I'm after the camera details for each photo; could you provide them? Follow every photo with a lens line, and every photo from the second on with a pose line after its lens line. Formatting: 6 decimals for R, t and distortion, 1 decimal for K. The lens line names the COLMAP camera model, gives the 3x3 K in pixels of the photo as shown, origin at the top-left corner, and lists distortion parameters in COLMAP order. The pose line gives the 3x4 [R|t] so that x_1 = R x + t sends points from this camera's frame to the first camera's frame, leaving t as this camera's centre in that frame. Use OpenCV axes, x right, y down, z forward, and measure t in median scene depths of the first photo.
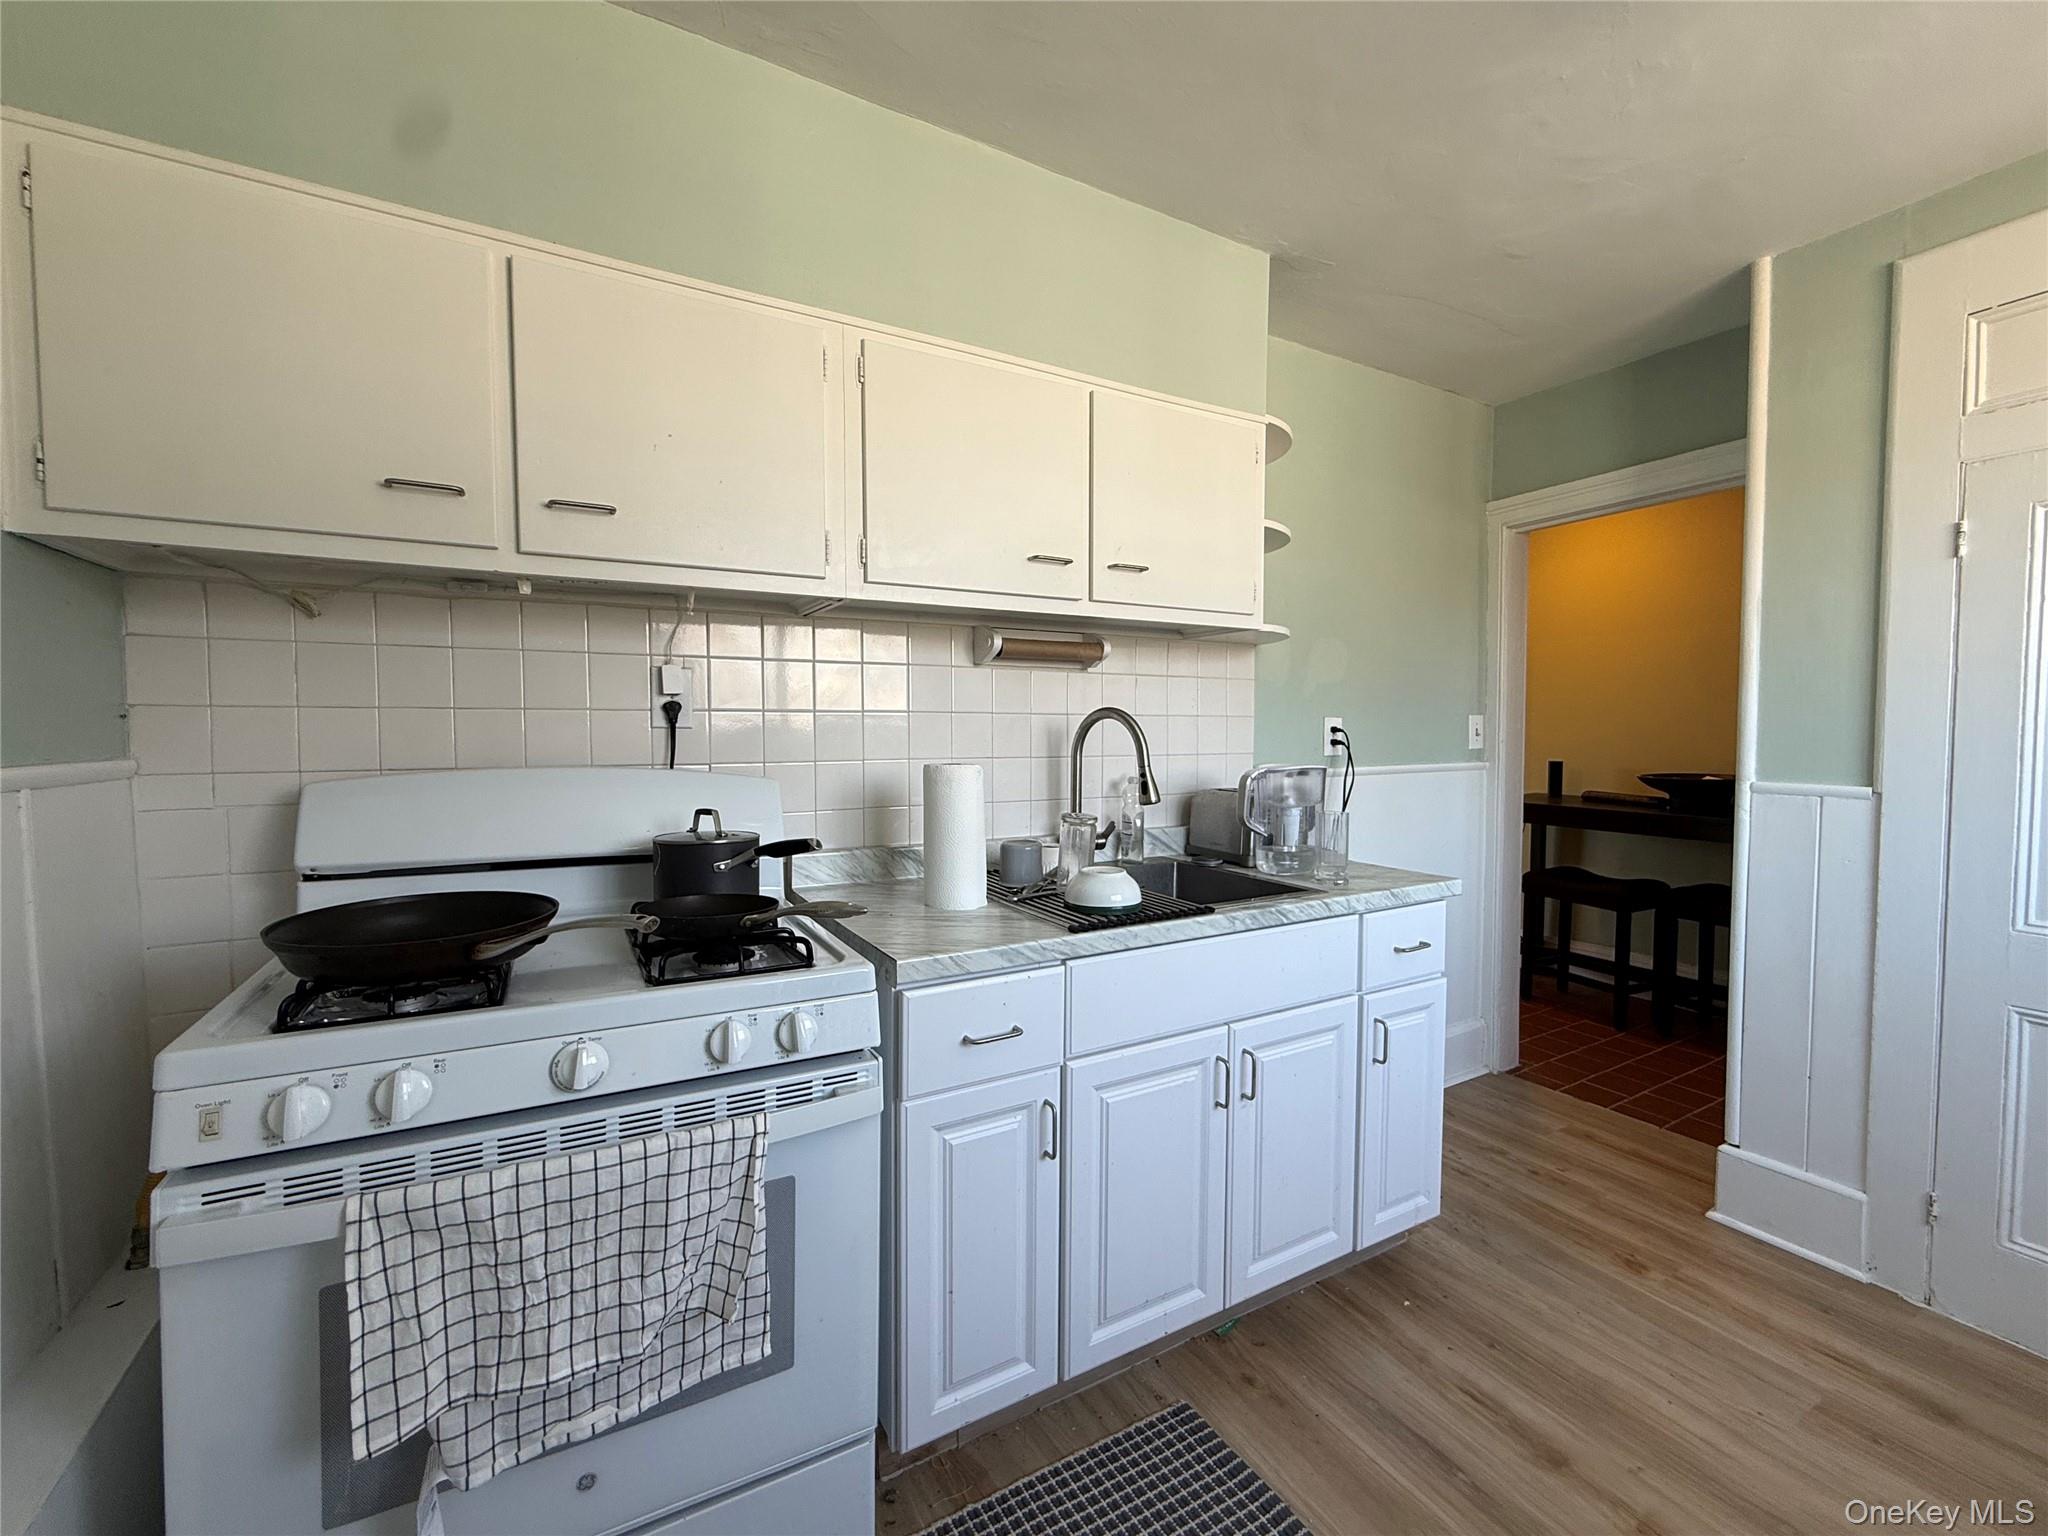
lens RADIAL K [[838.2, 0, 1023.8], [0, 838.2, 766.4], [0, 0, 1]] dist [-0.002051, 0.000139]
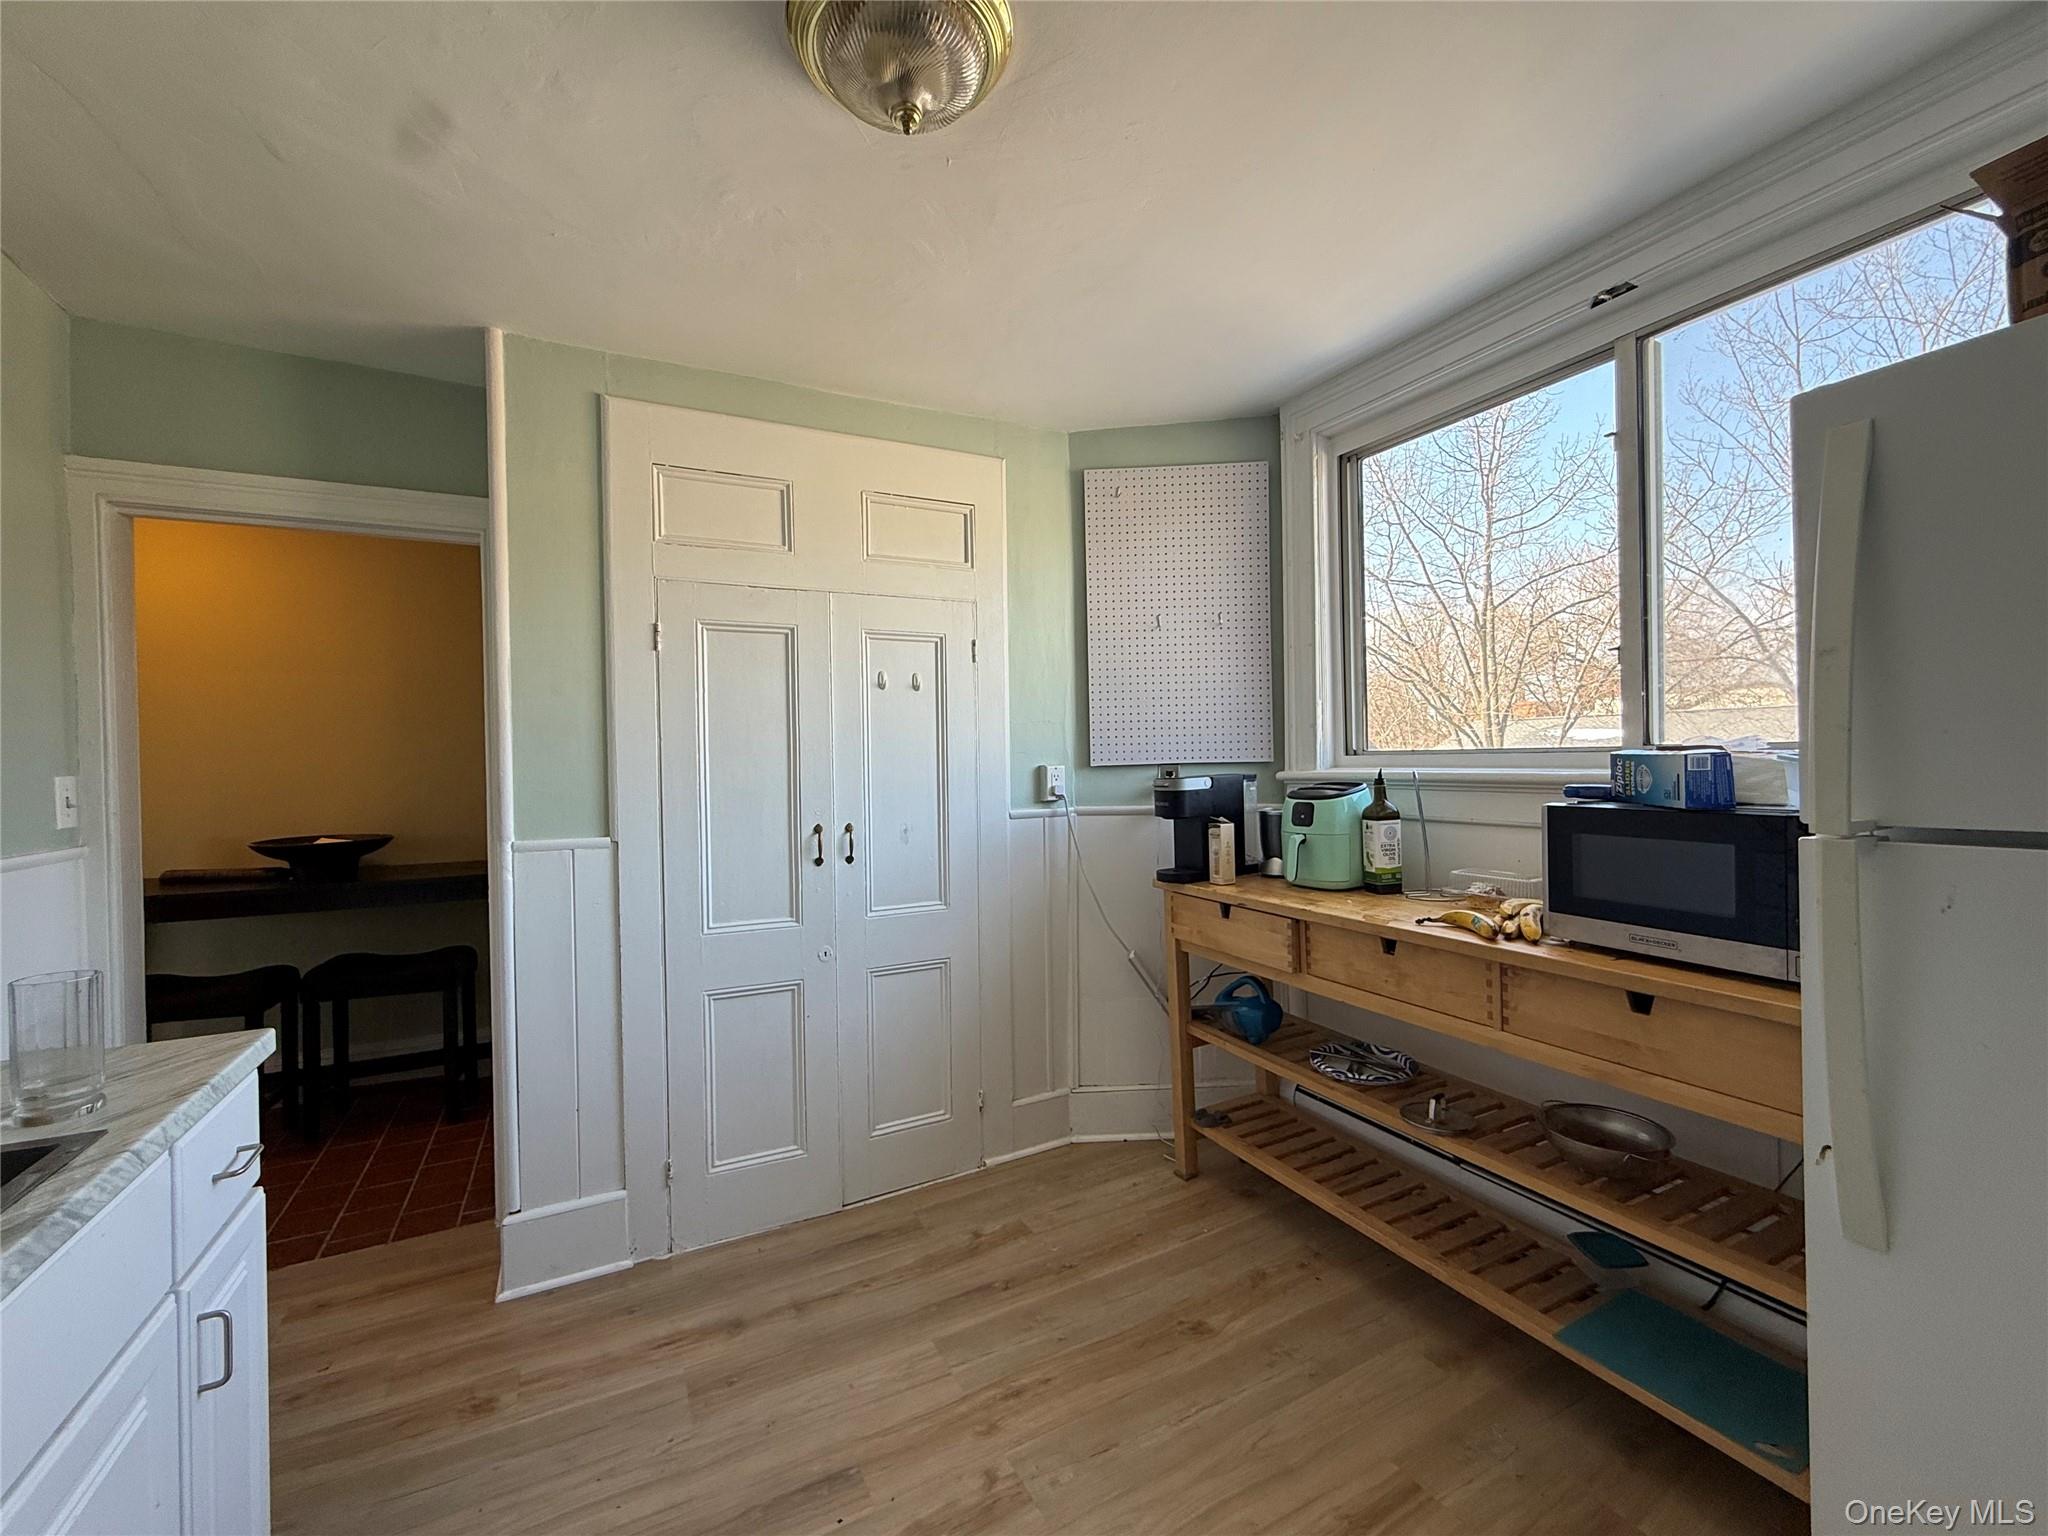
lens RADIAL K [[838.2, 0, 1023.8], [0, 838.2, 766.4], [0, 0, 1]] dist [-0.002051, 0.000139]
pose [[0.033120, -0.002753, 0.999448, -0.126258], [0.060047, 0.998195, 0.000759, -0.038891], [-0.997646, 0.059989, 0.033226, 0.379397]]
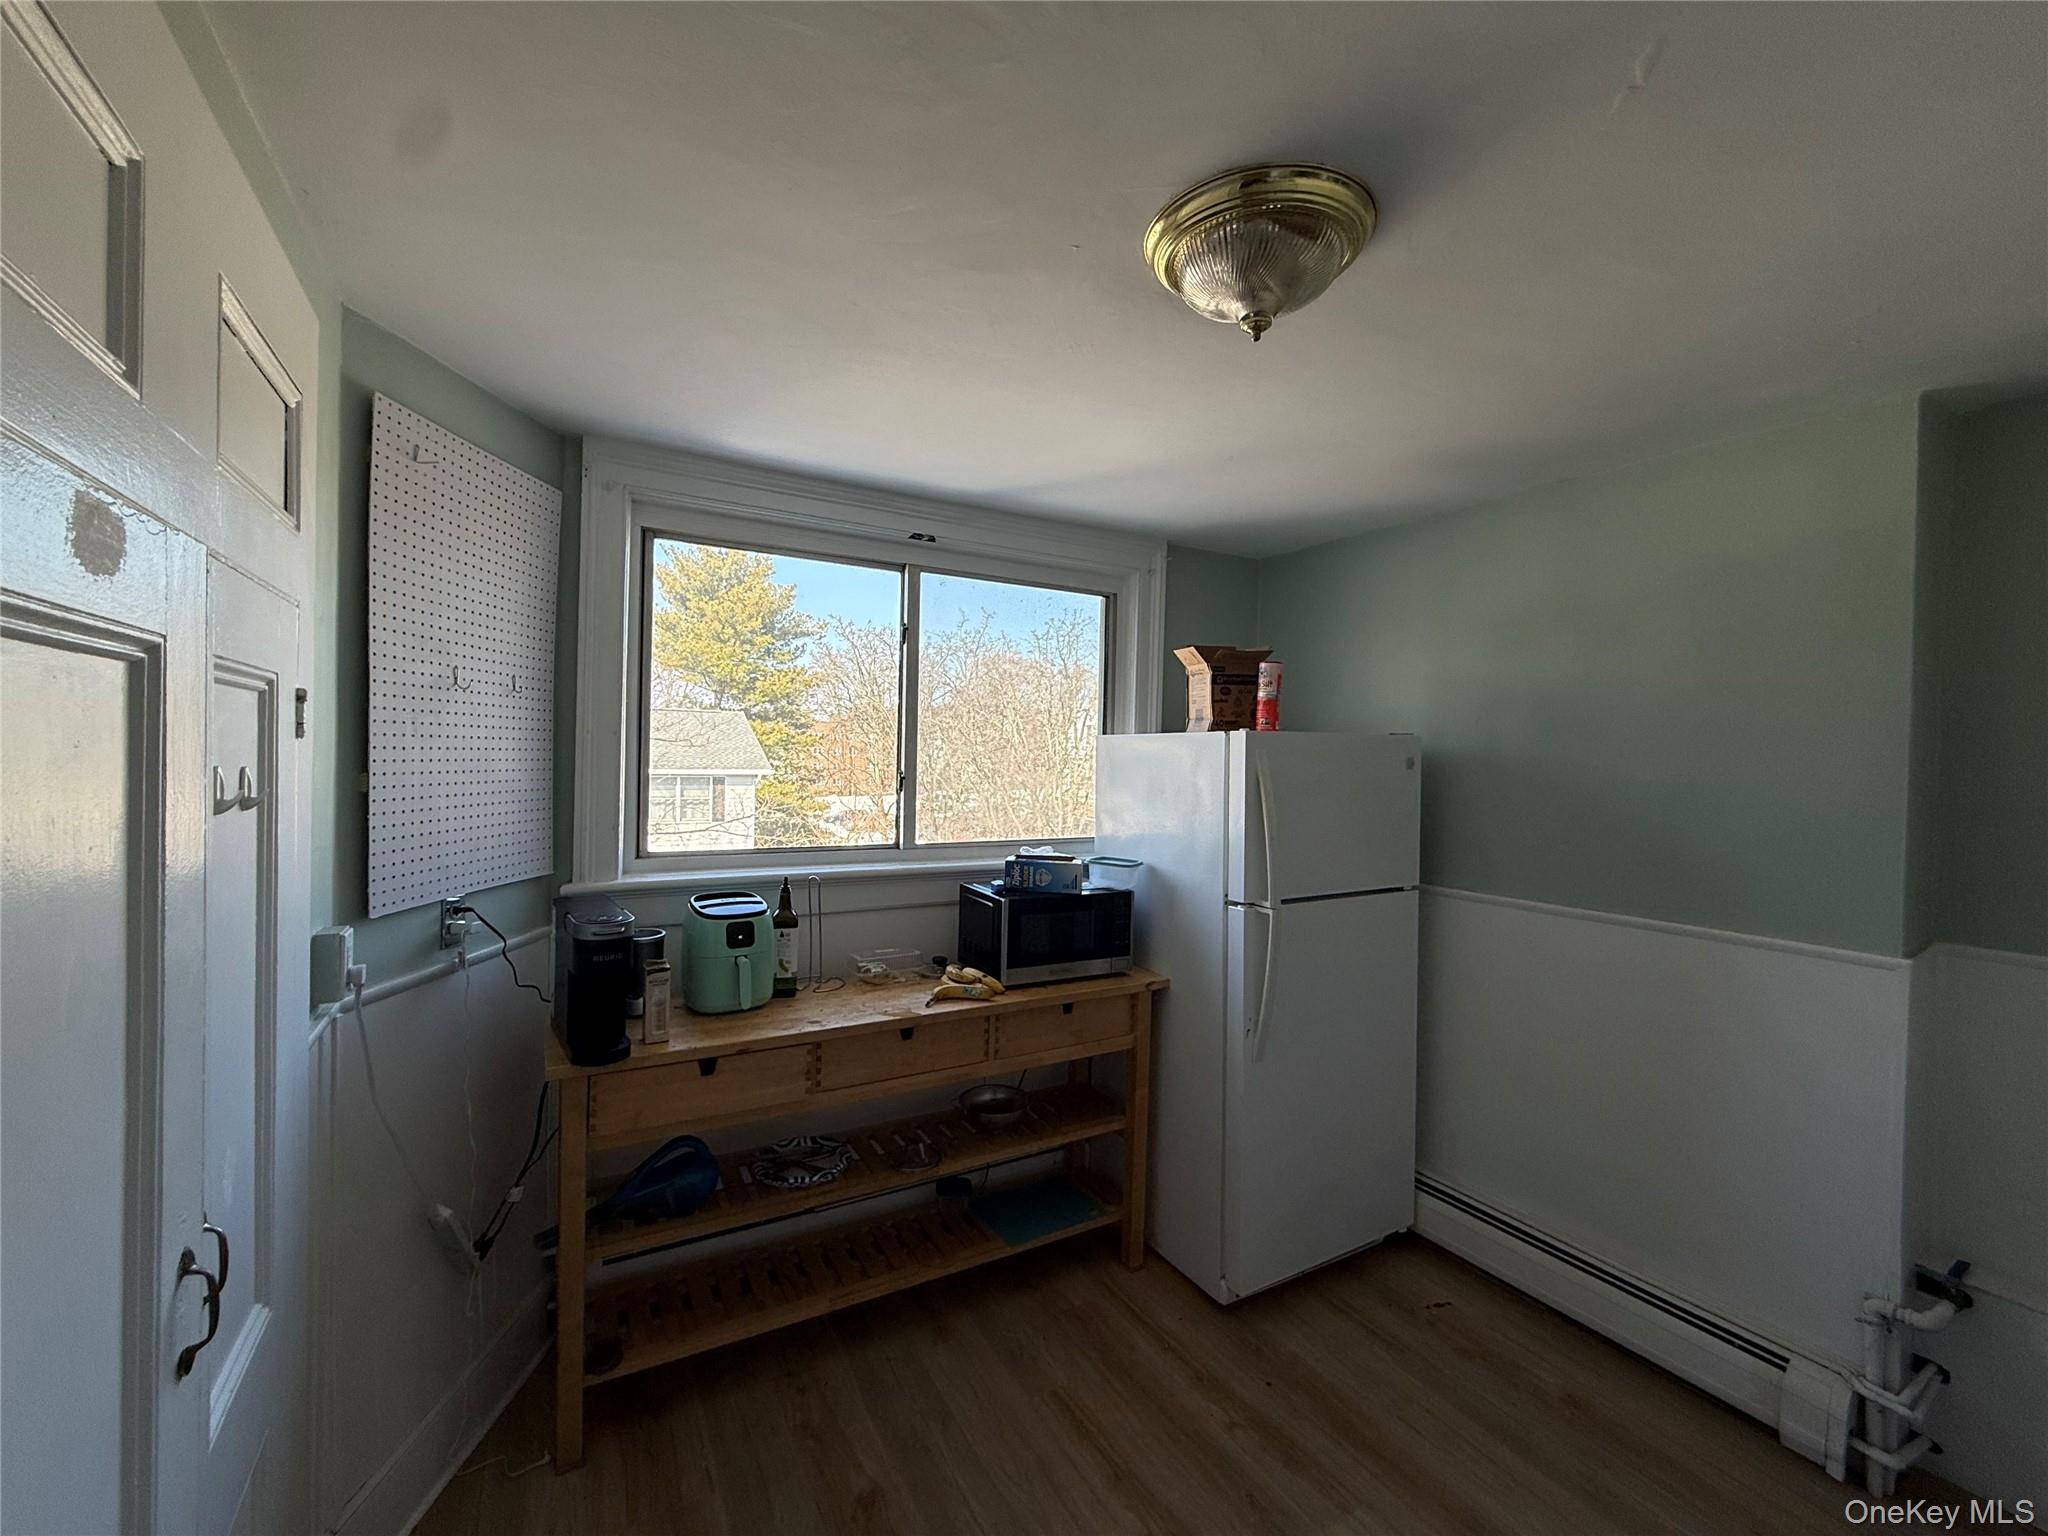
lens RADIAL K [[838.2, 0, 1023.8], [0, 838.2, 766.4], [0, 0, 1]] dist [-0.002051, 0.000139]
pose [[-0.999780, -0.015247, -0.014408, 0.728057], [-0.015986, 0.998485, 0.052660, -0.238307], [0.013583, 0.052879, -0.998509, 1.147926]]
